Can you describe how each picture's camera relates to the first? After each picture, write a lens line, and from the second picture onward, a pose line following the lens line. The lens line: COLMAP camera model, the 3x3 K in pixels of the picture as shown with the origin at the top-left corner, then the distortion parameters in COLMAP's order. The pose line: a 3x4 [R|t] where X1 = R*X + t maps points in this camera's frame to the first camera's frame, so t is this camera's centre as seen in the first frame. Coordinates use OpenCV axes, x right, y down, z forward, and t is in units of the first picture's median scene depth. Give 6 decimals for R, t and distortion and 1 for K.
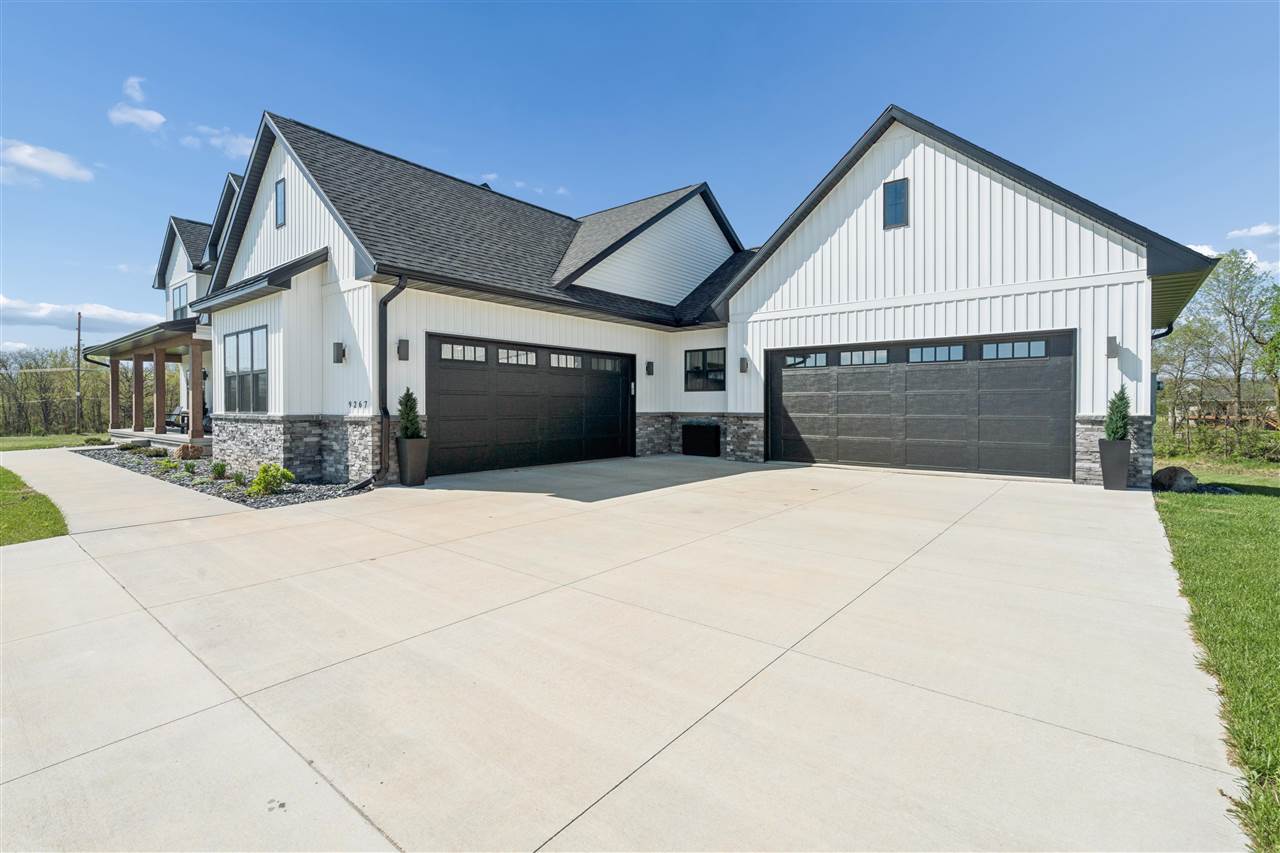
lens RADIAL K [[577.4, 0, 640.9], [0, 577.4, 413.0], [0, 0, 1]] dist [0.000691, 0.000097]
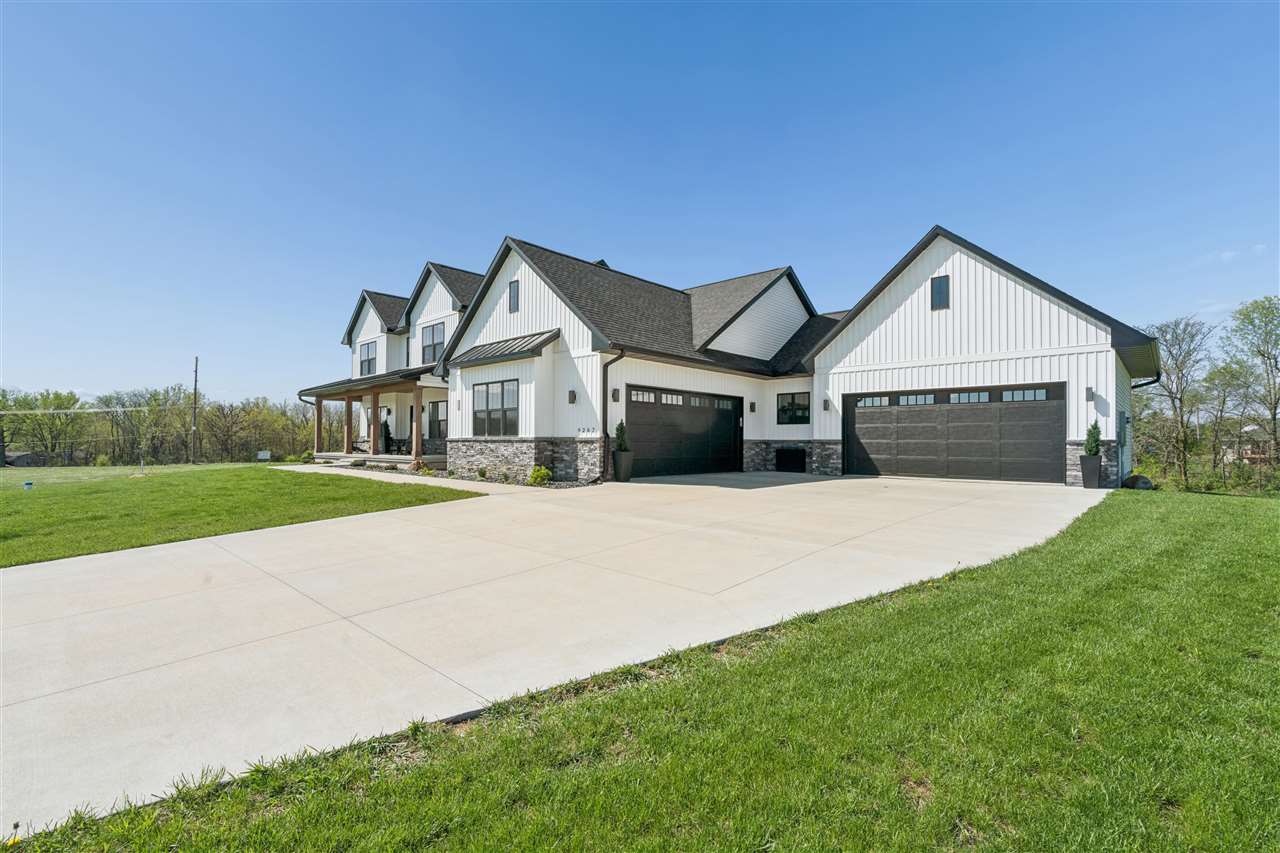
lens RADIAL K [[568.4, 0, 641.6], [0, 568.4, 439.8], [0, 0, 1]] dist [0.000693, 0.000234]
pose [[0.997814, 0.005808, -0.065830, -0.203010], [-0.007014, 0.999812, -0.018102, 0.032743], [0.065712, 0.018524, 0.997667, -0.450448]]
